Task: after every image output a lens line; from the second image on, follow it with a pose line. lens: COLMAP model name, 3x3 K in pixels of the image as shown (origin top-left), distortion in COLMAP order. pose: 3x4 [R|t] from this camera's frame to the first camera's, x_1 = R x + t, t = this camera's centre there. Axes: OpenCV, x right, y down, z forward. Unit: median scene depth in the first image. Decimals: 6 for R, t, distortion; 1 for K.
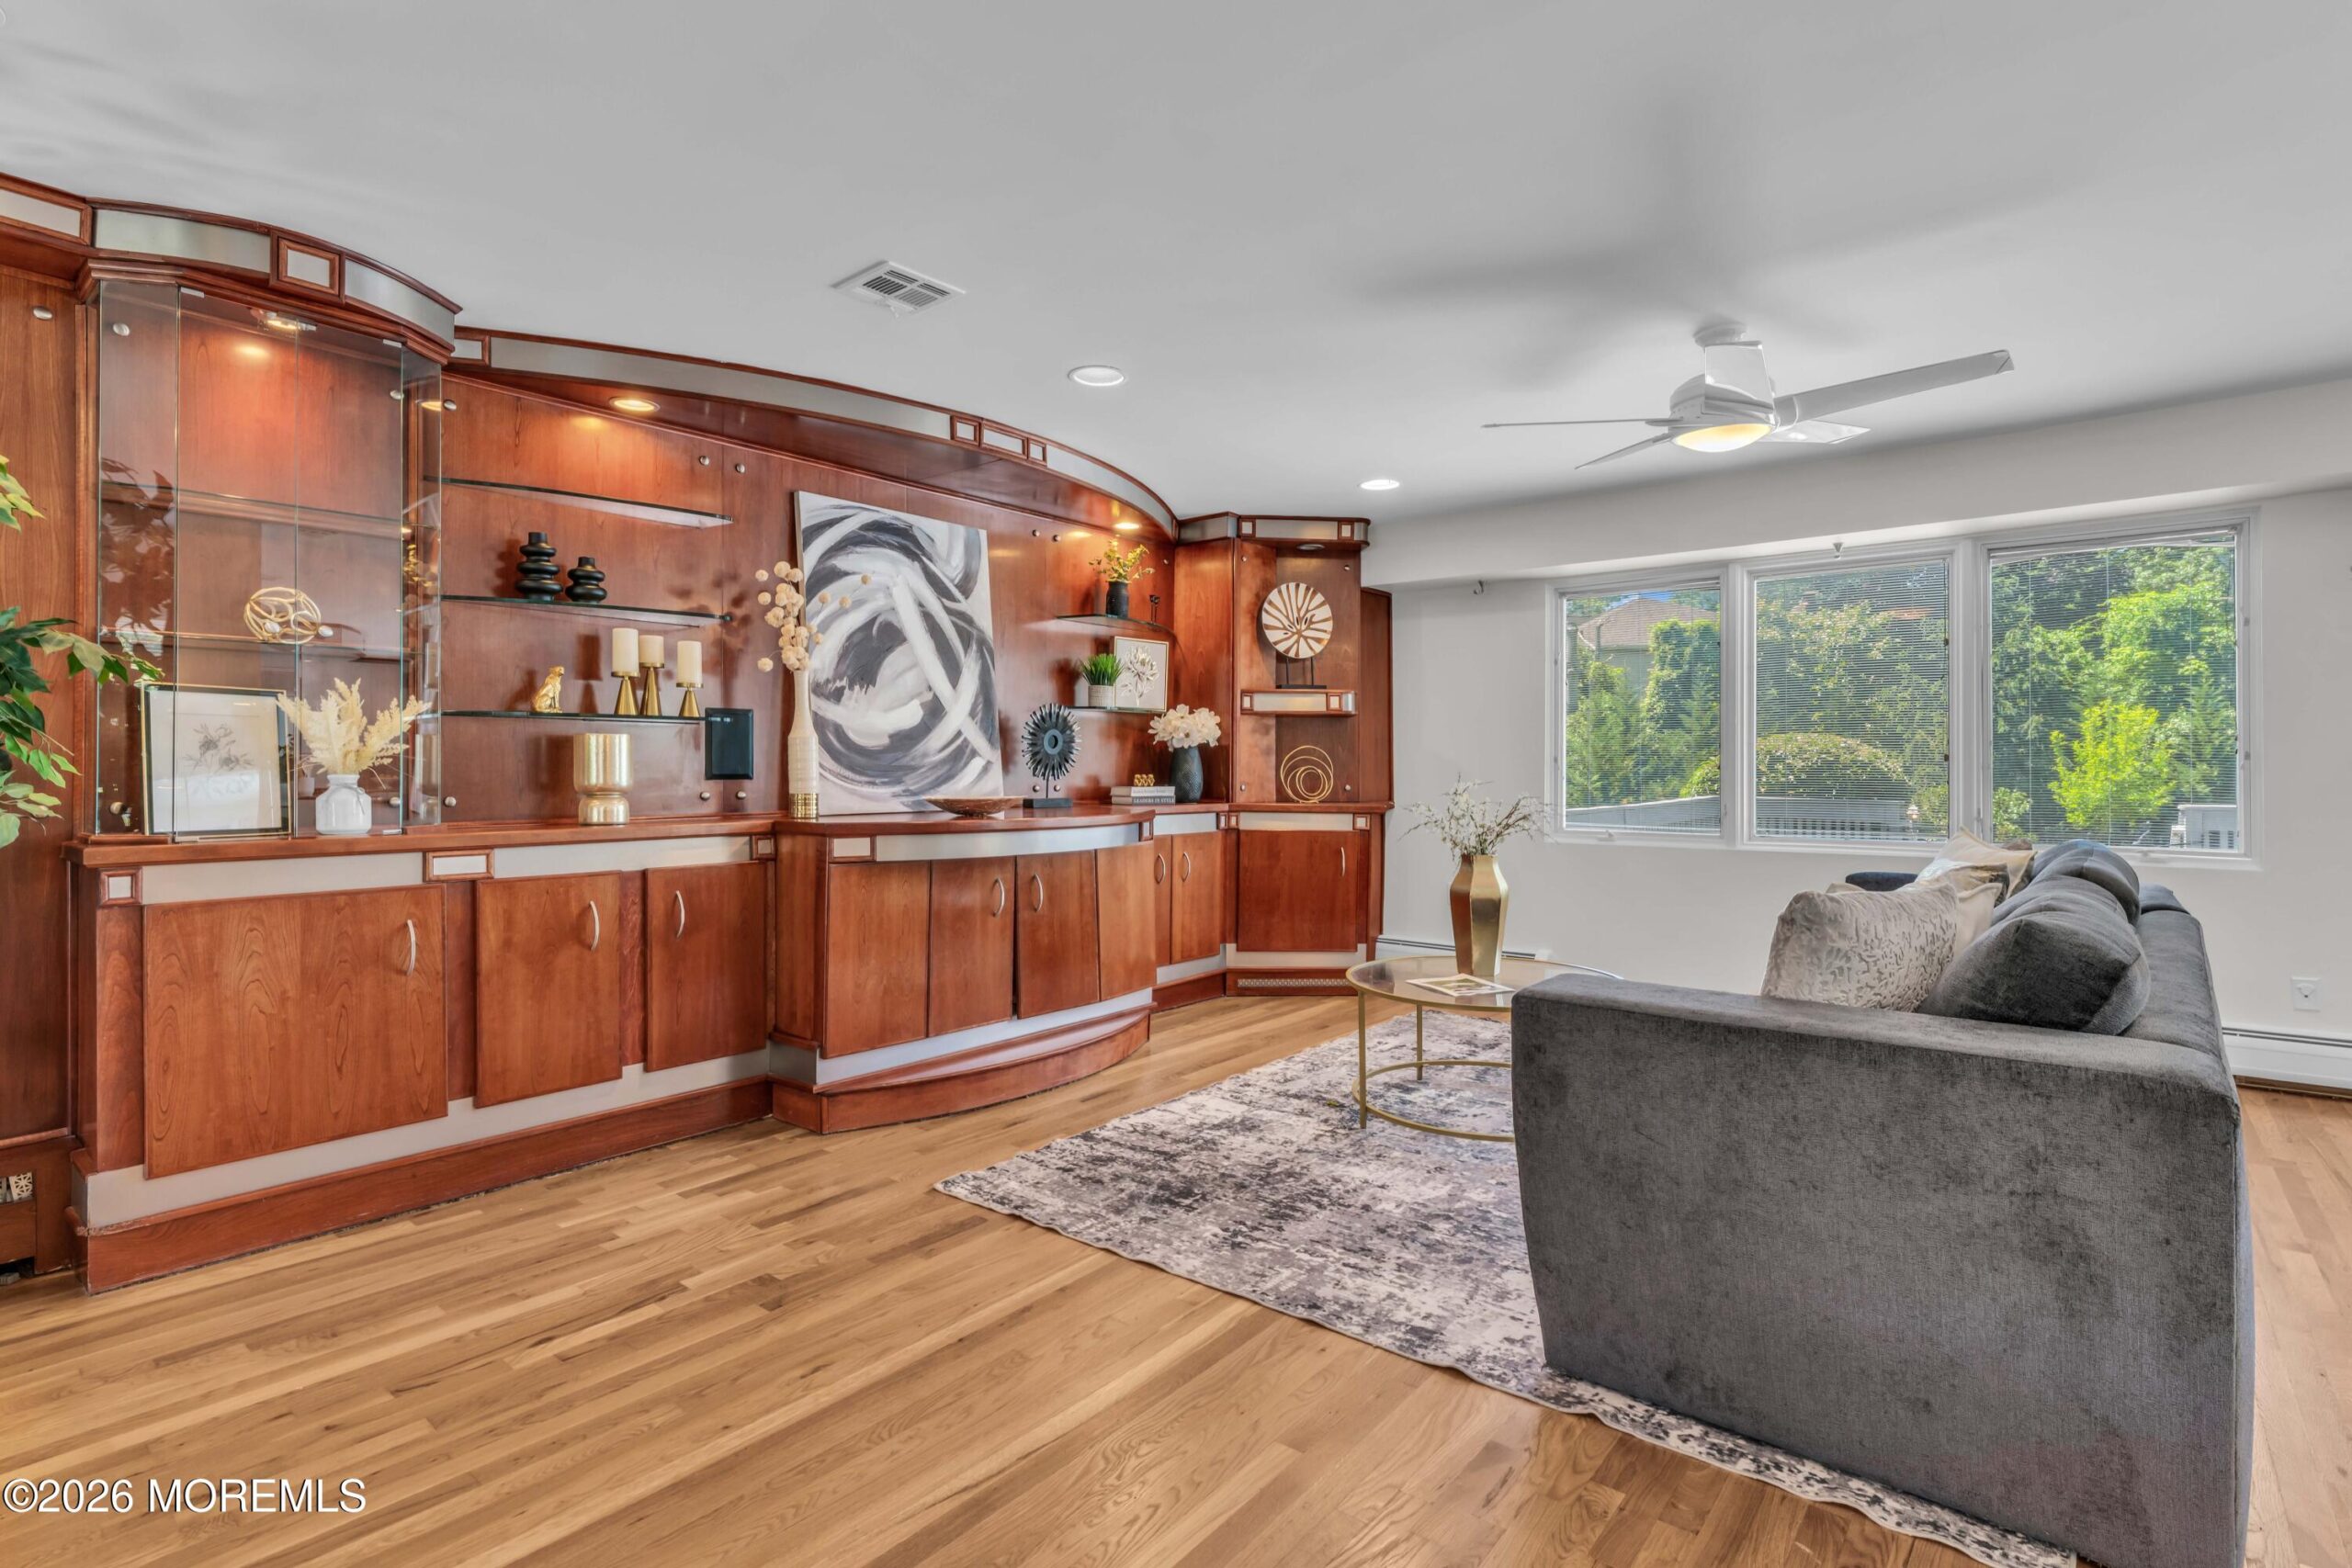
lens RADIAL K [[1115.6, 0, 1171.0], [0, 1115.6, 769.3], [0, 0, 1]] dist [-0.002530, -0.000153]
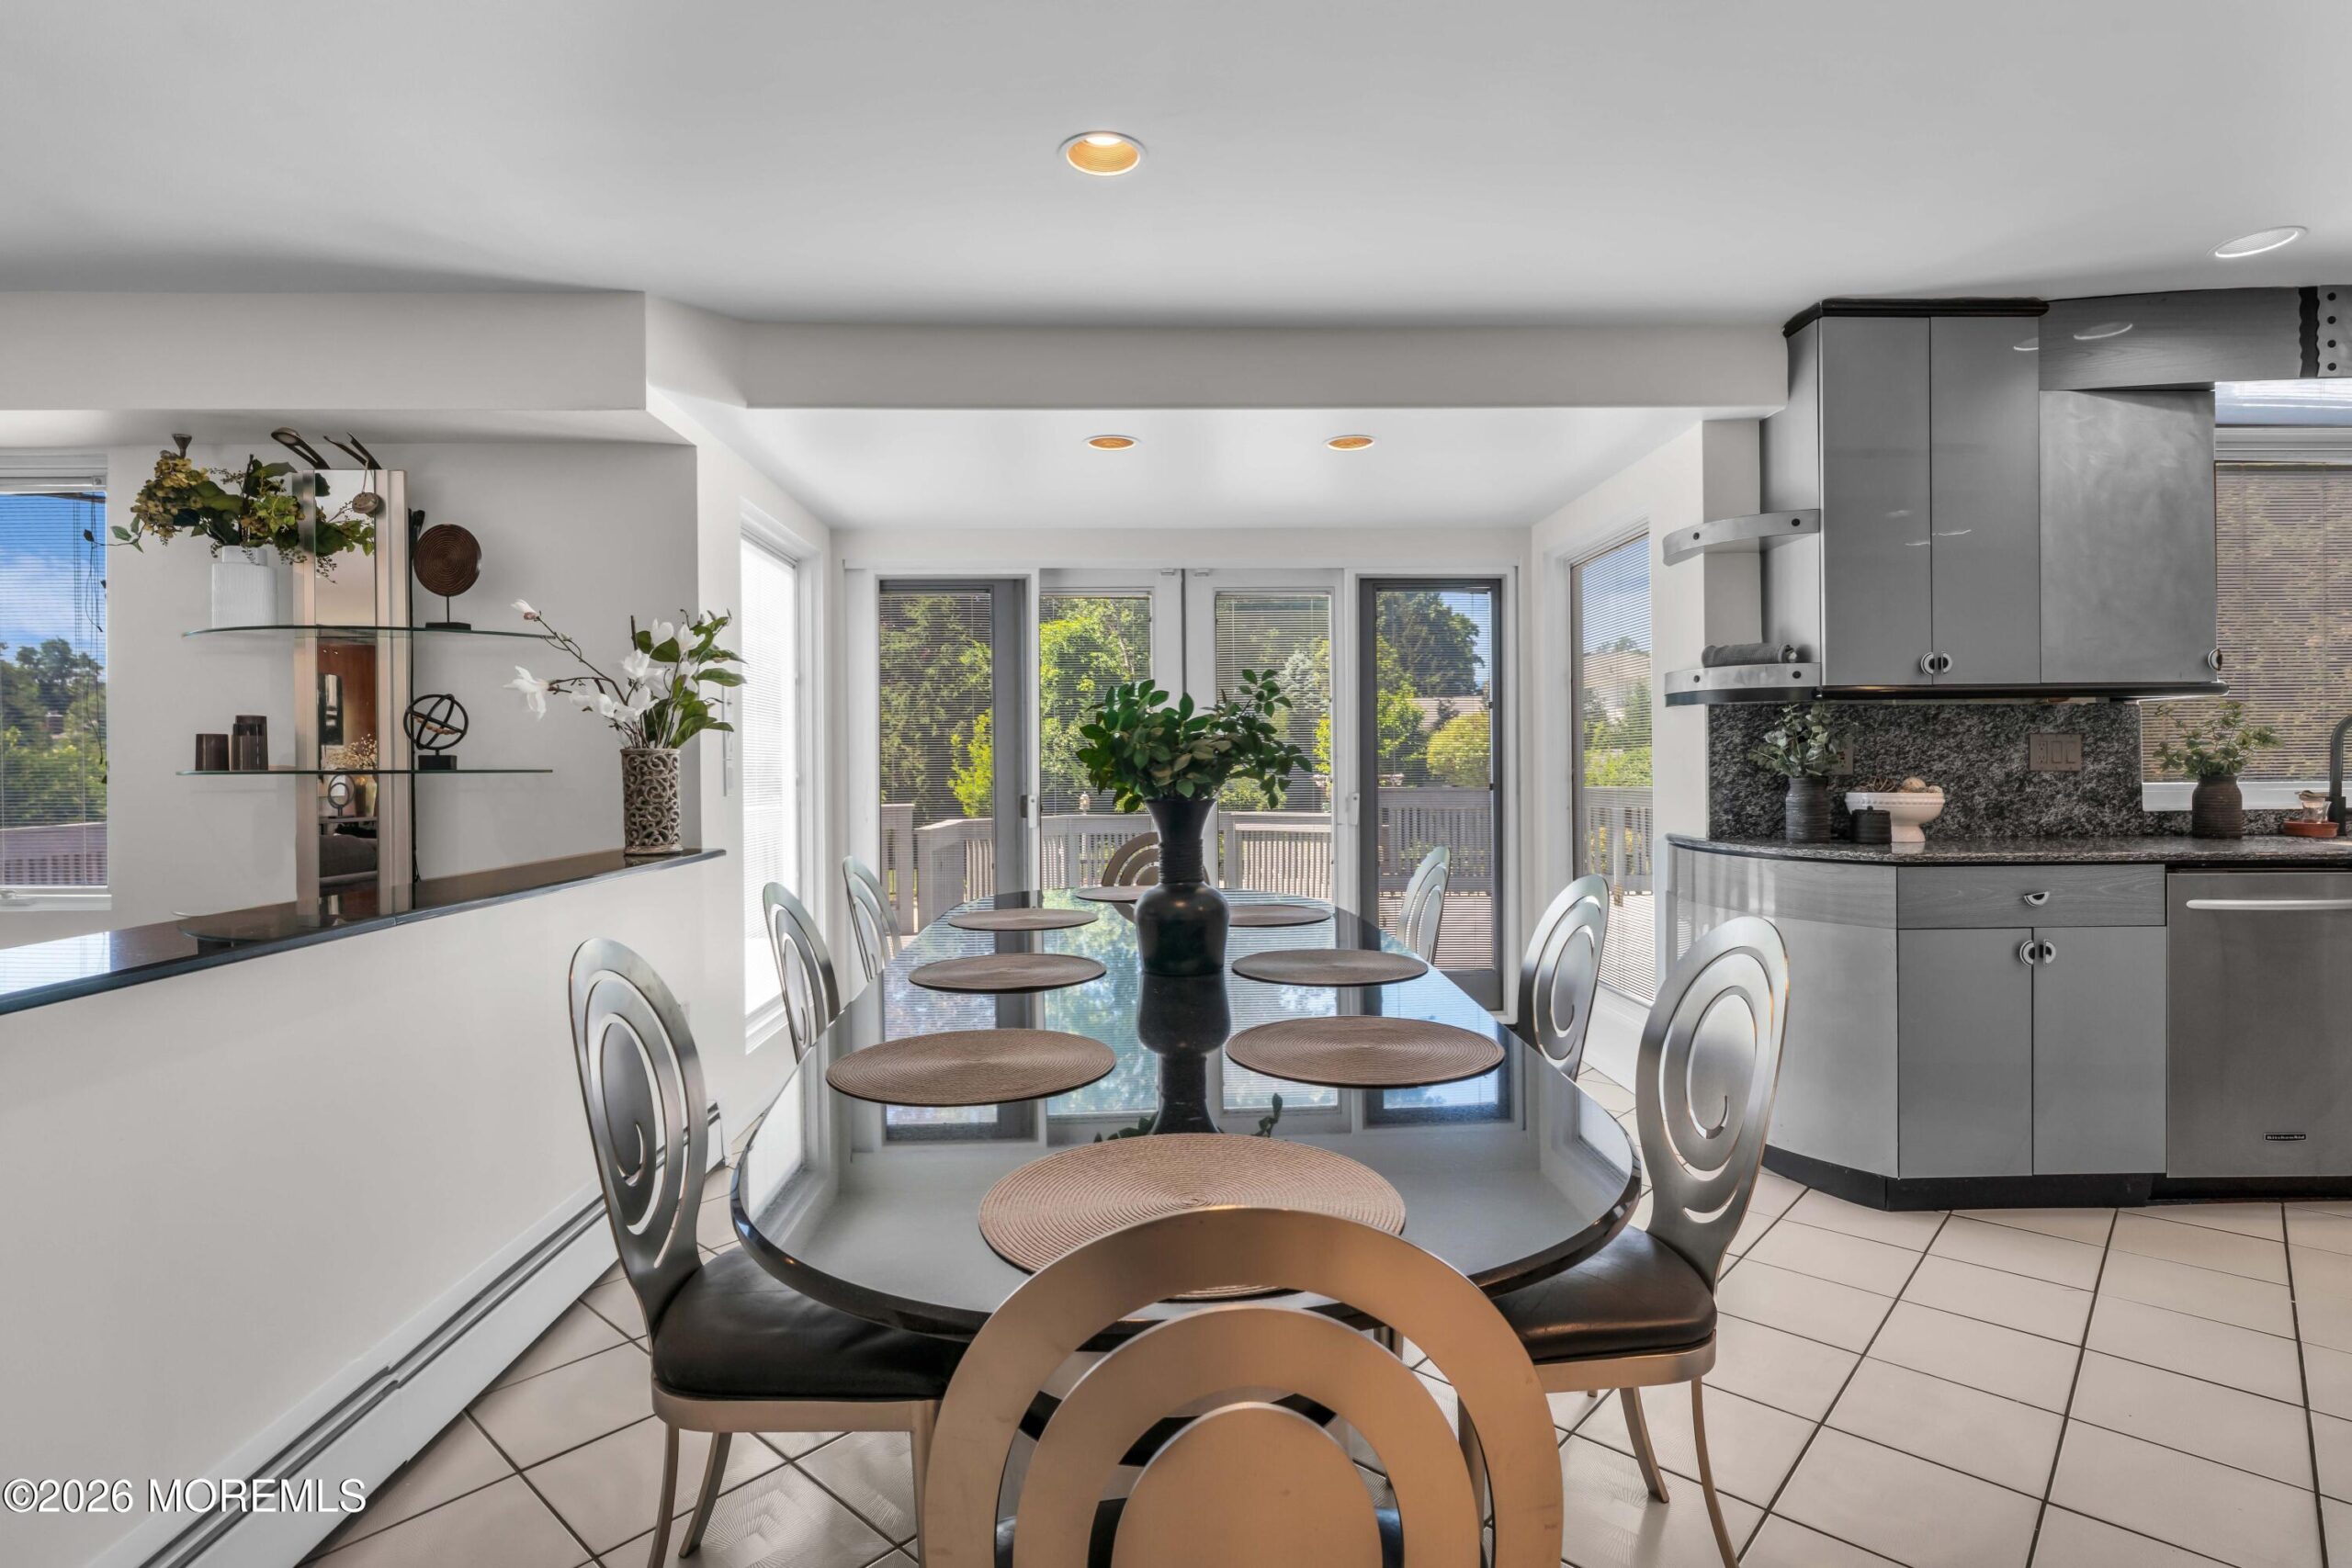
lens RADIAL K [[1153.4, 0, 1162.8], [0, 1153.4, 773.5], [0, 0, 1]] dist [-0.004699, -0.000733]
pose [[0.751642, -0.010323, 0.659490, 0.883980], [0.008277, 0.999946, 0.006219, -0.004271], [-0.659519, 0.000784, 0.751687, -0.105197]]
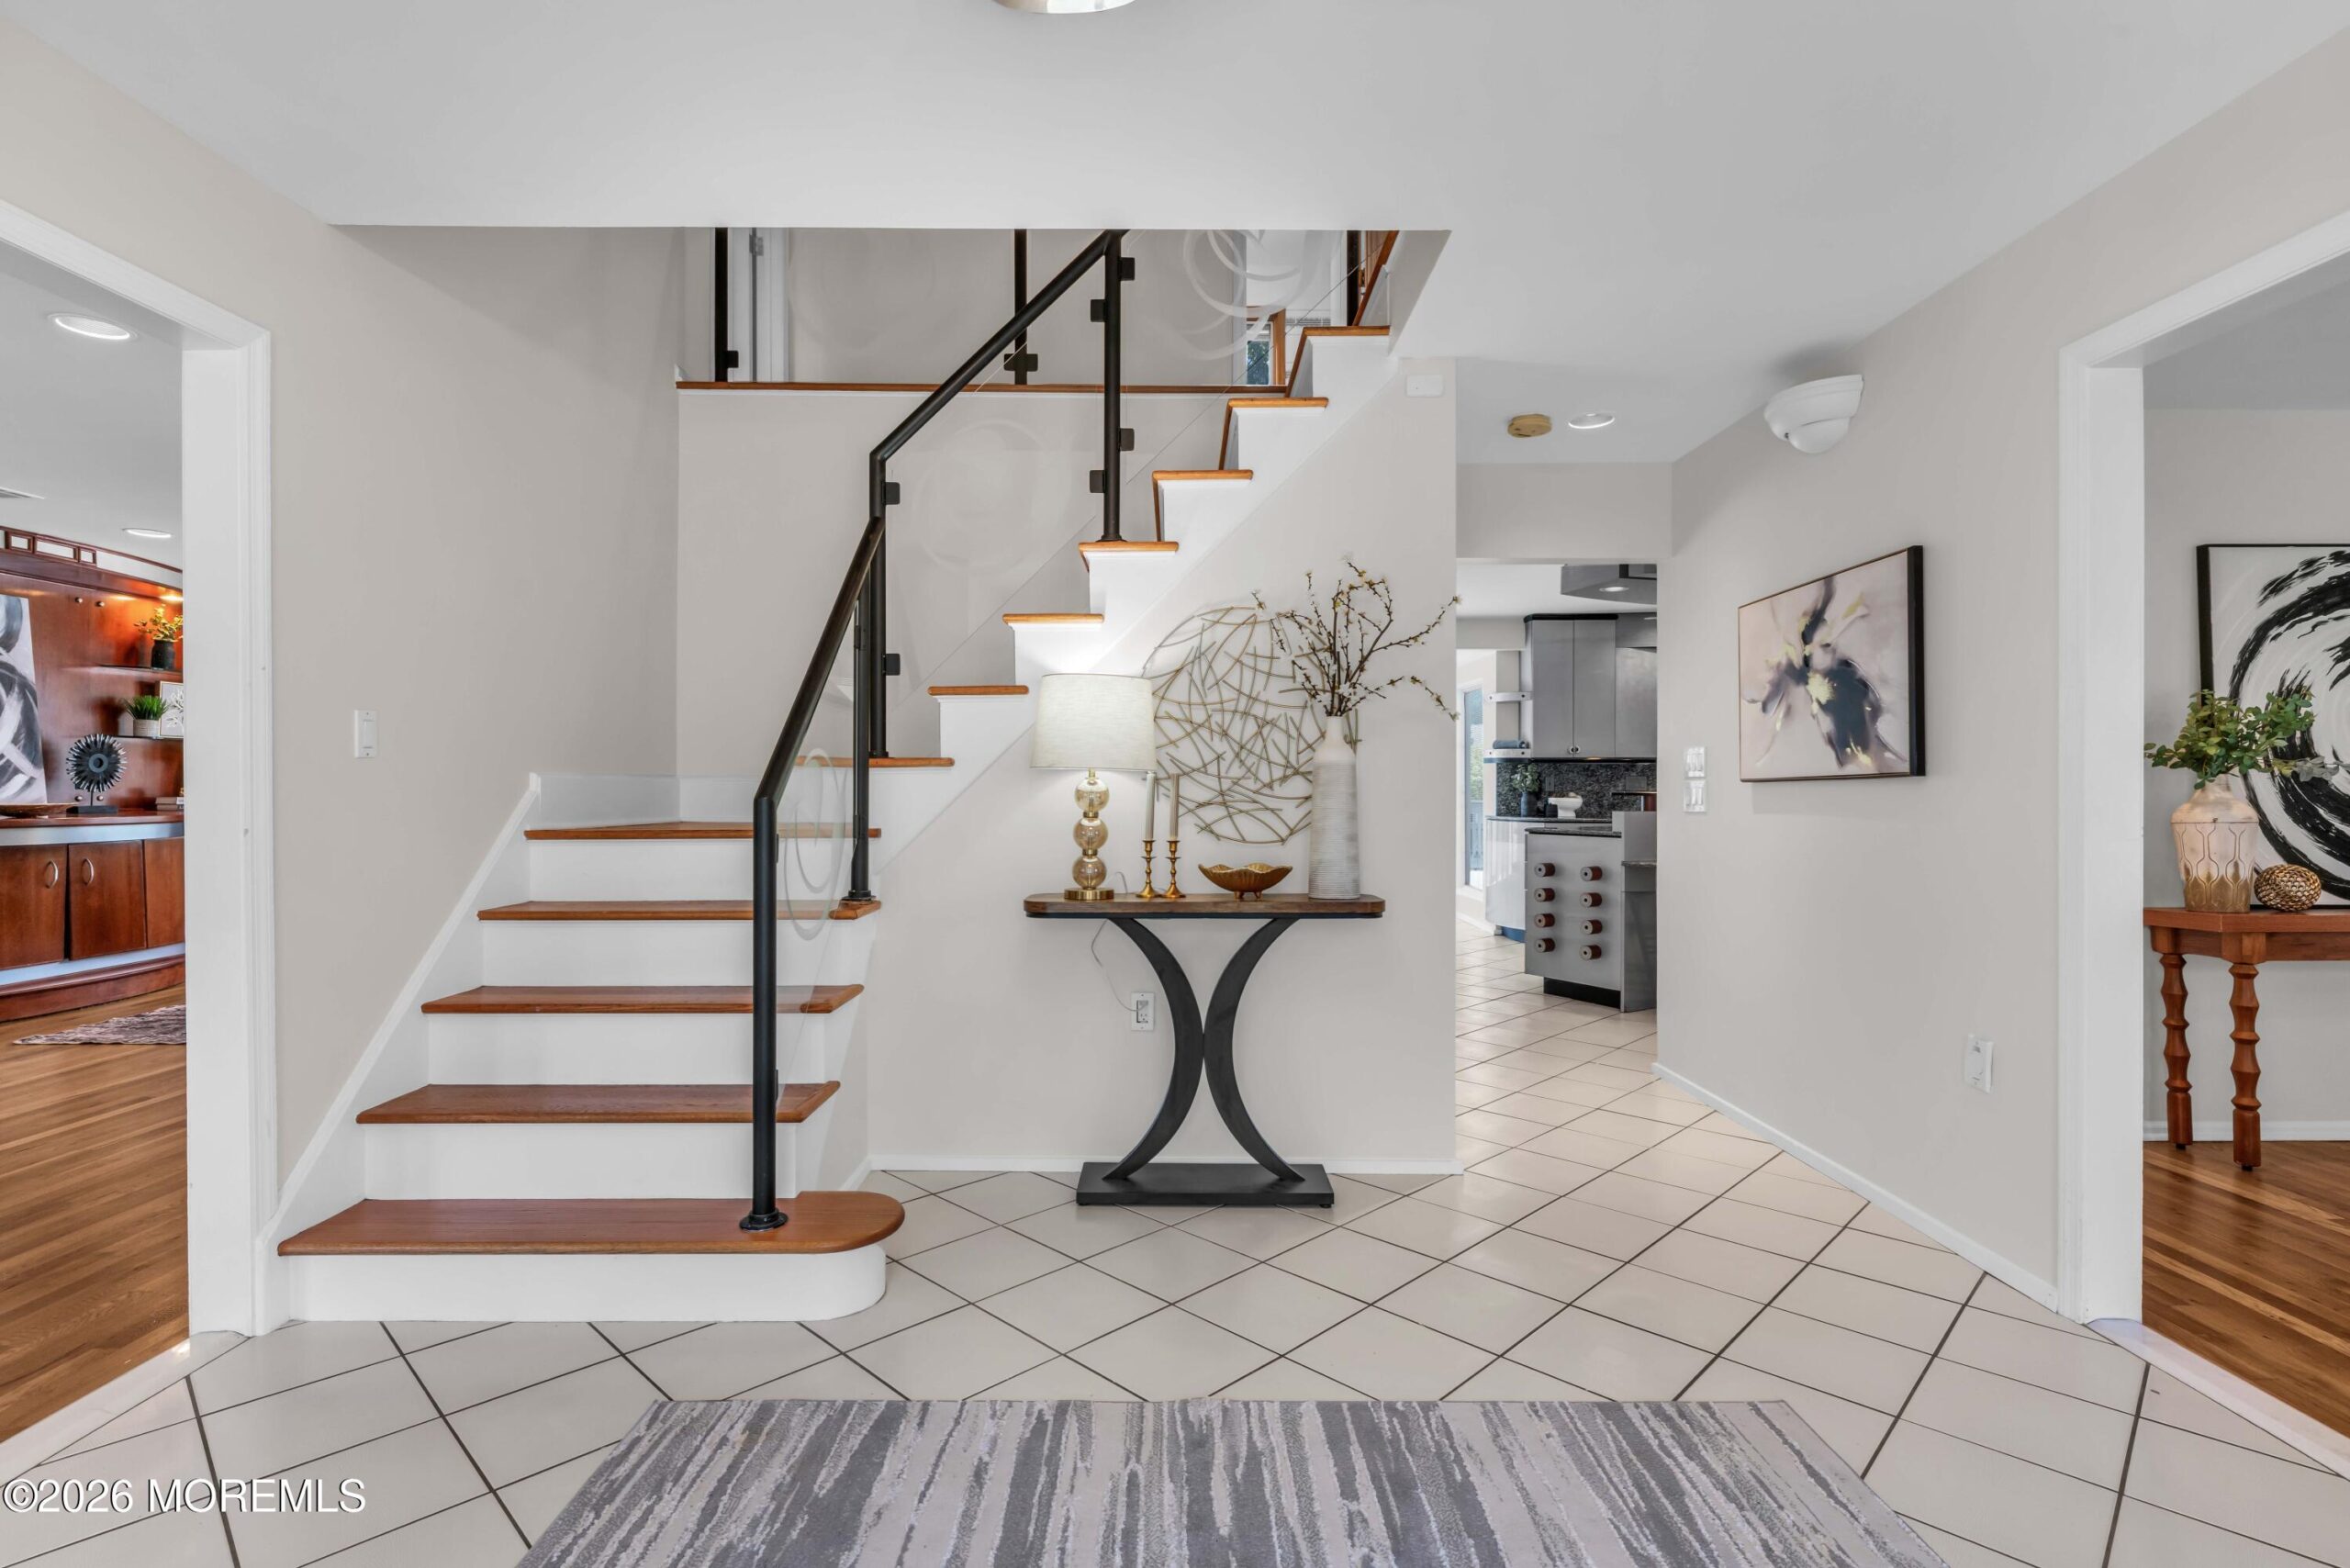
lens RADIAL K [[1136.8, 0, 1184.6], [0, 1136.8, 787.5], [0, 0, 1]] dist [-0.000936, -0.000898]
pose [[0.771307, 0.002012, 0.636460, 0.033631], [-0.003409, 0.999994, 0.000970, -0.001124], [-0.636454, -0.002918, 0.771309, -0.912969]]
